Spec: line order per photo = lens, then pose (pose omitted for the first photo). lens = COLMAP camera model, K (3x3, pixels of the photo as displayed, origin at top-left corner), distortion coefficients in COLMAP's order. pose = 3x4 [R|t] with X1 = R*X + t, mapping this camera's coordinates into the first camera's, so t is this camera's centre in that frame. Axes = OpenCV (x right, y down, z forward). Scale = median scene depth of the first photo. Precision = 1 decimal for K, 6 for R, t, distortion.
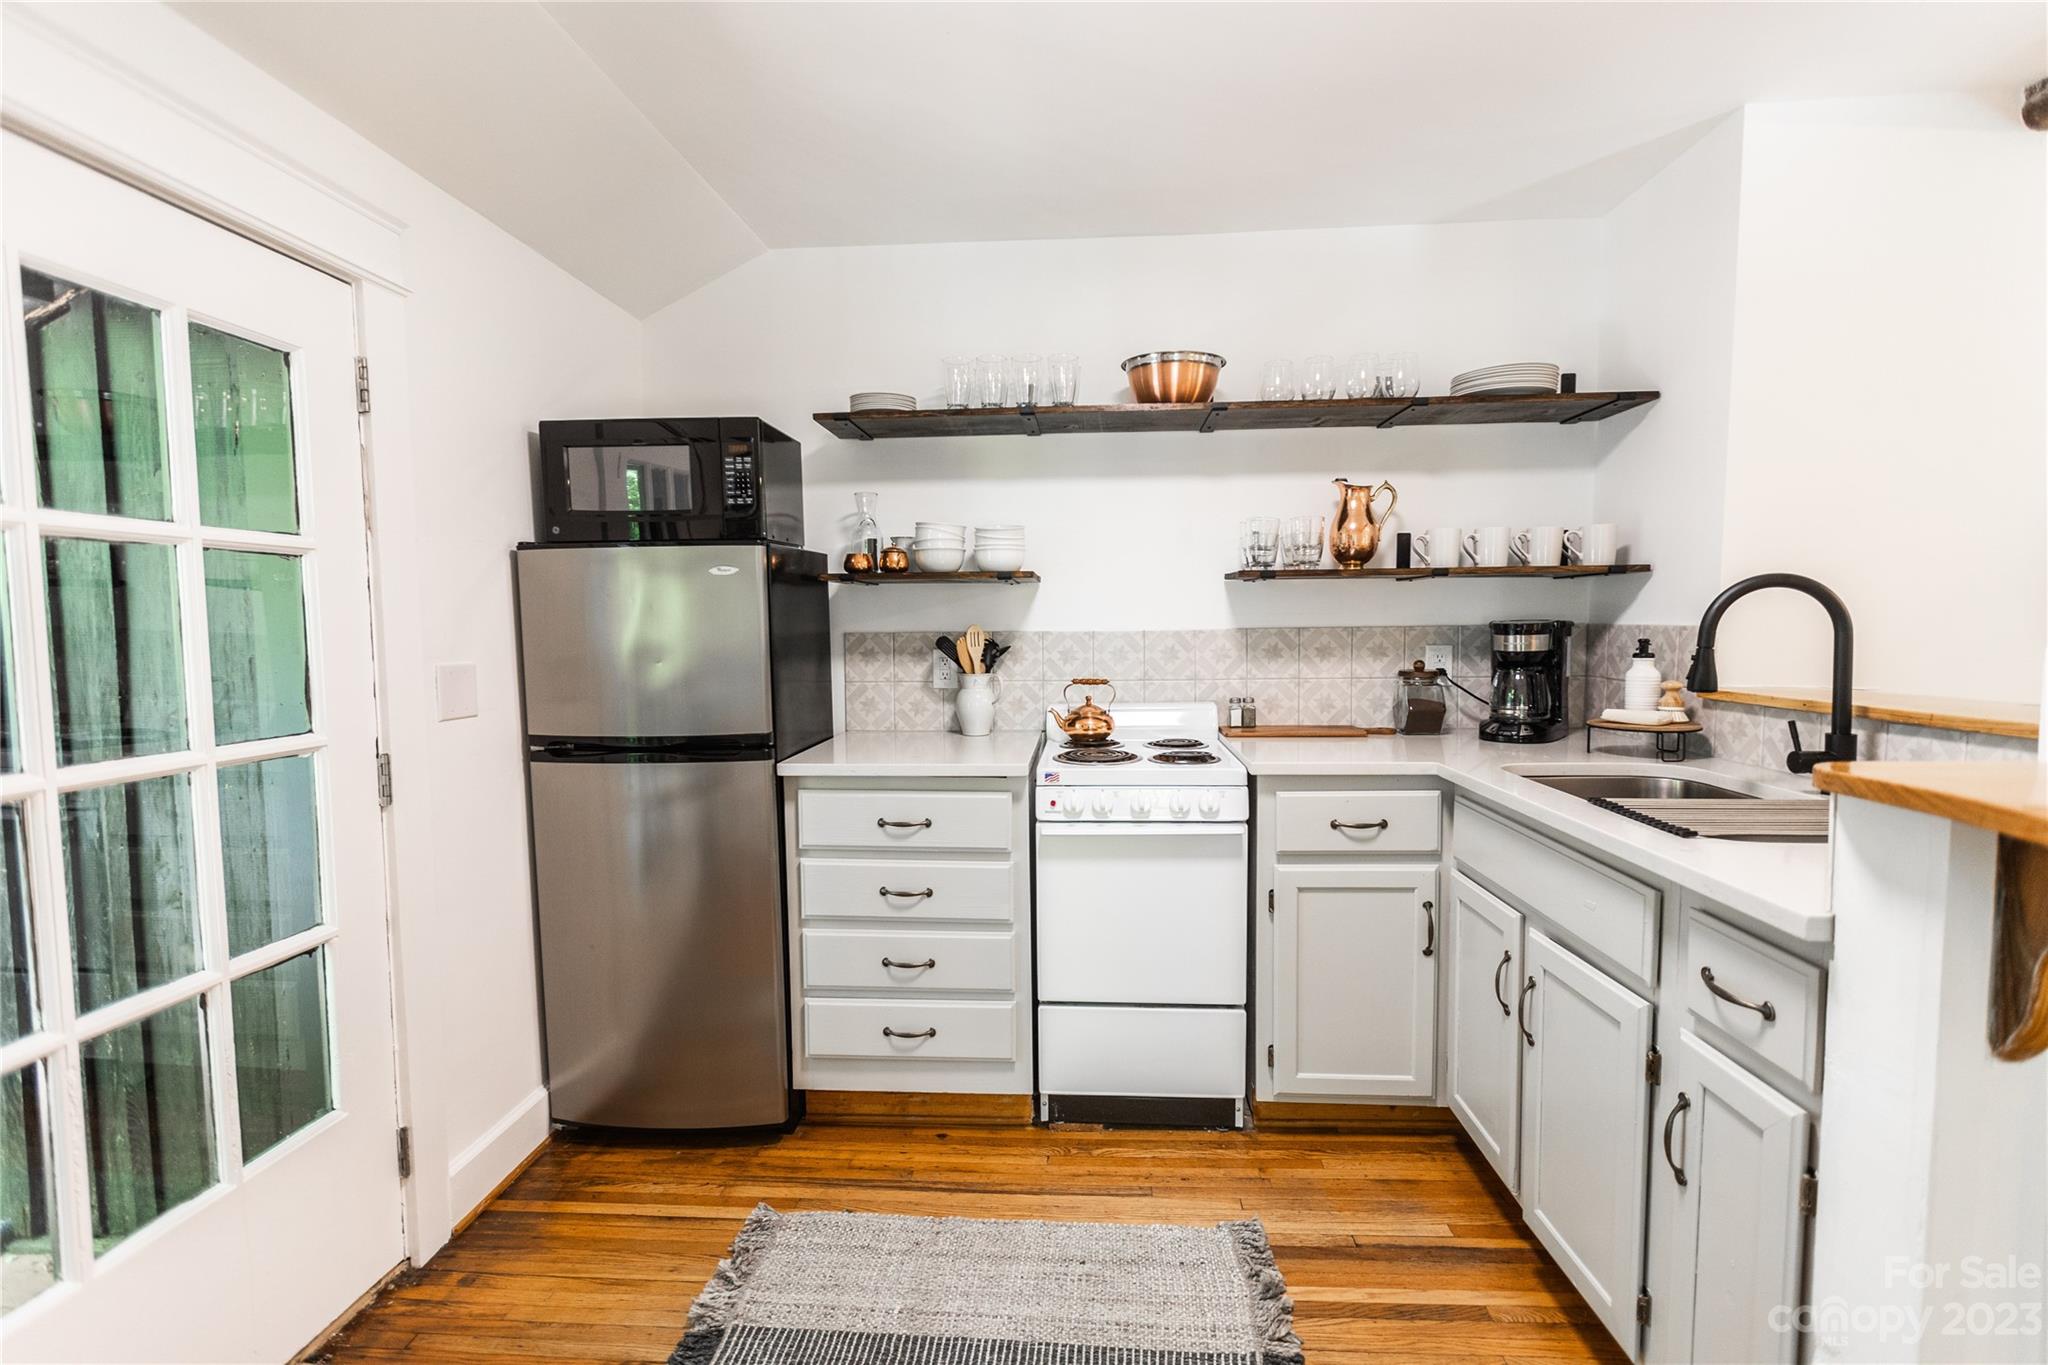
lens RADIAL K [[935.1, 0, 1024.0], [0, 935.1, 682.5], [0, 0, 1]] dist [0.002387, -0.000042]
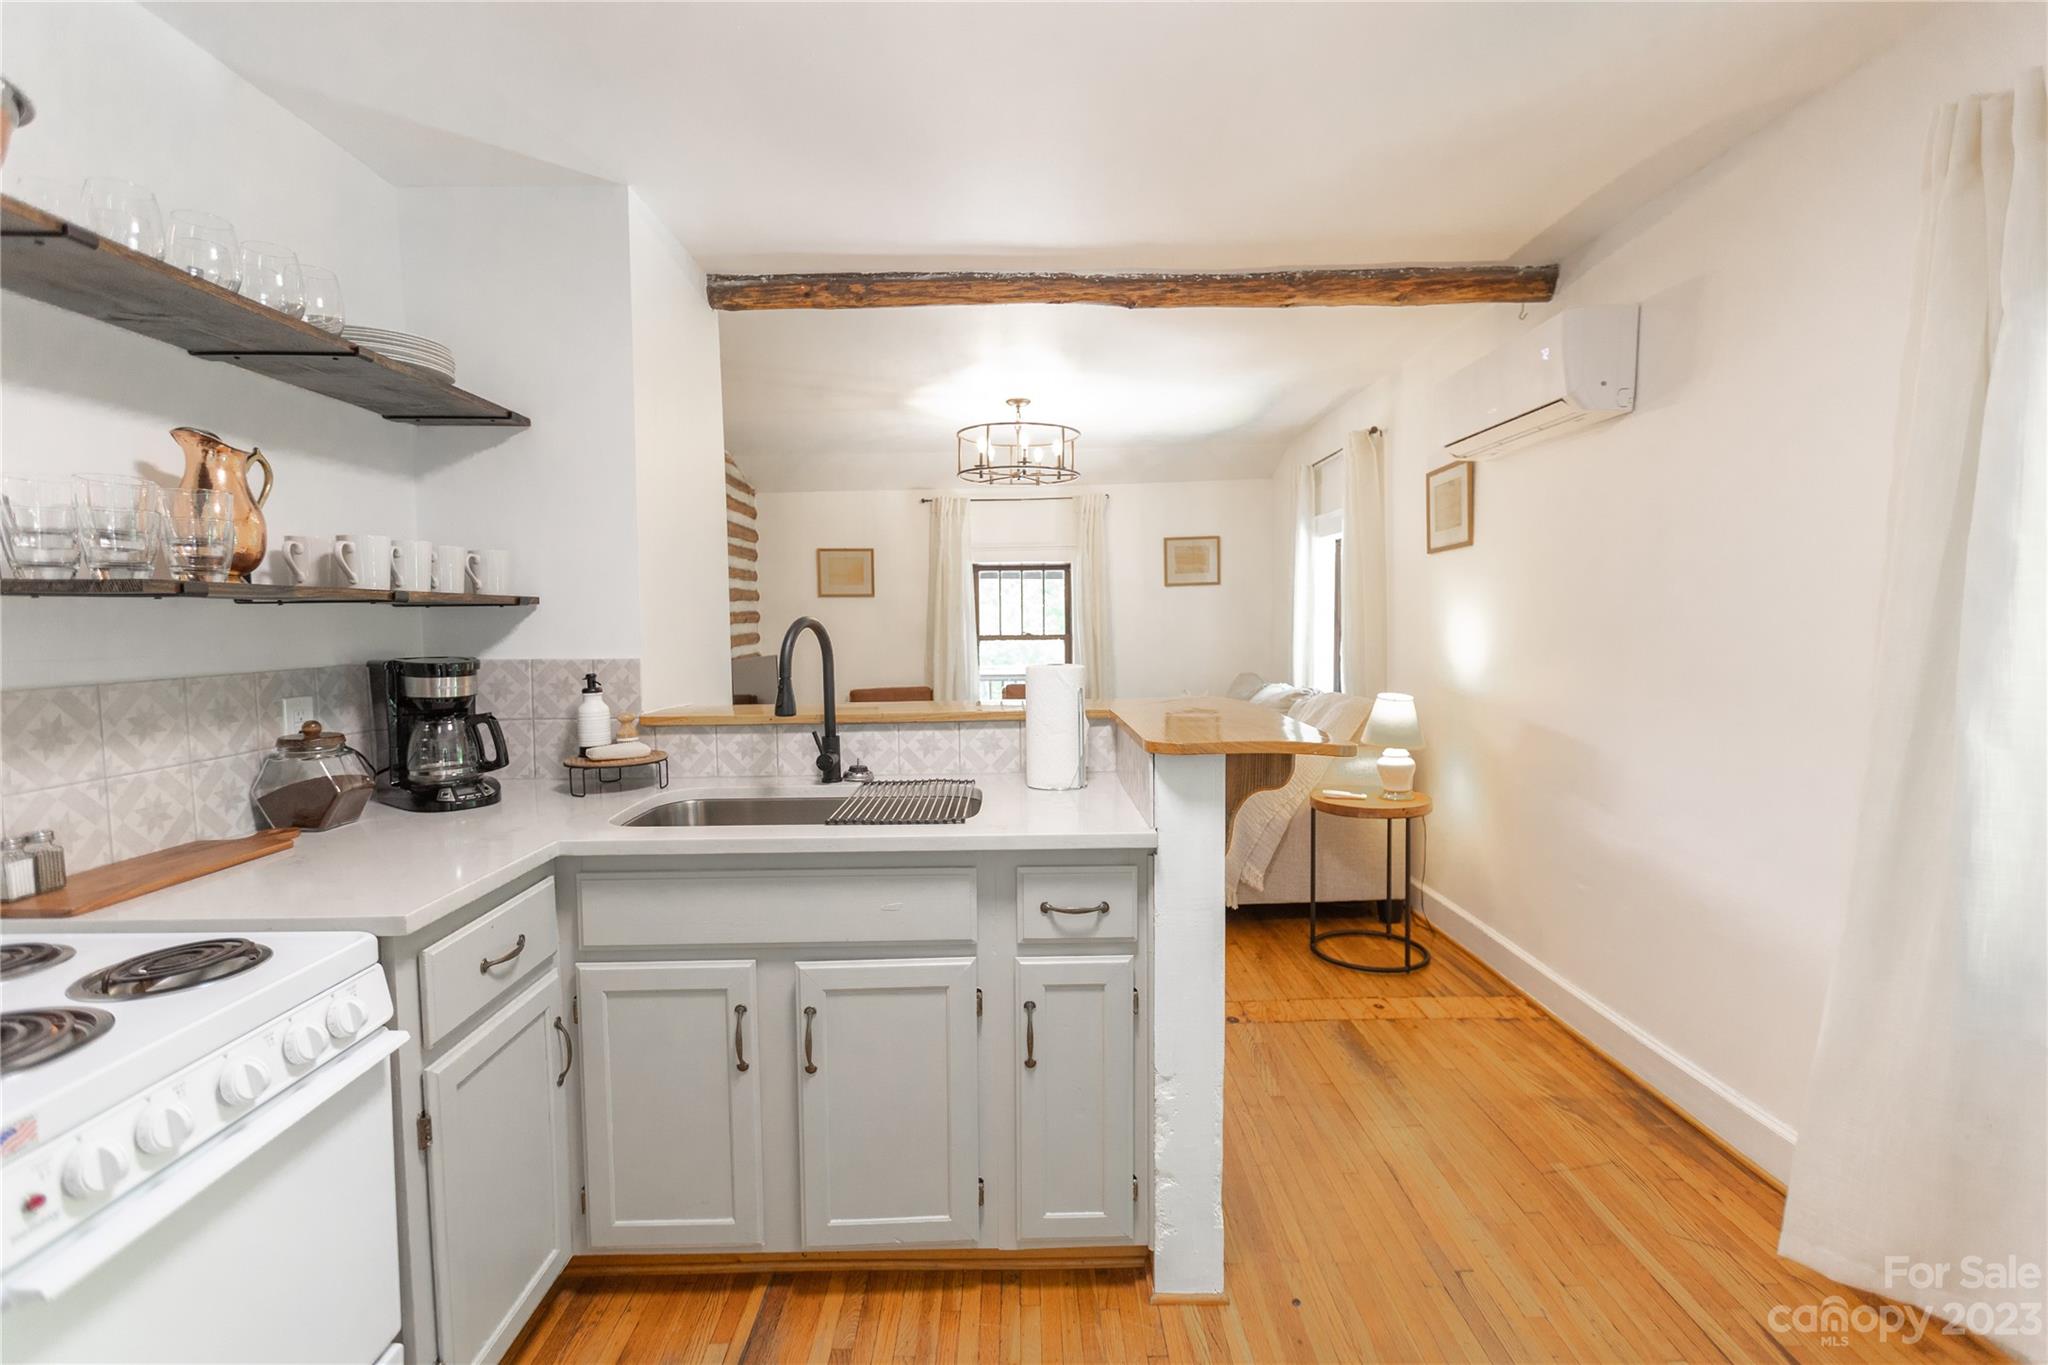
lens RADIAL K [[935.1, 0, 1024.0], [0, 935.1, 682.5], [0, 0, 1]] dist [0.002387, -0.000042]
pose [[-0.100265, -0.057663, 0.993288, -0.317198], [0.075348, 0.995012, 0.065368, -0.058718], [-0.992104, 0.081397, -0.095421, 0.556824]]
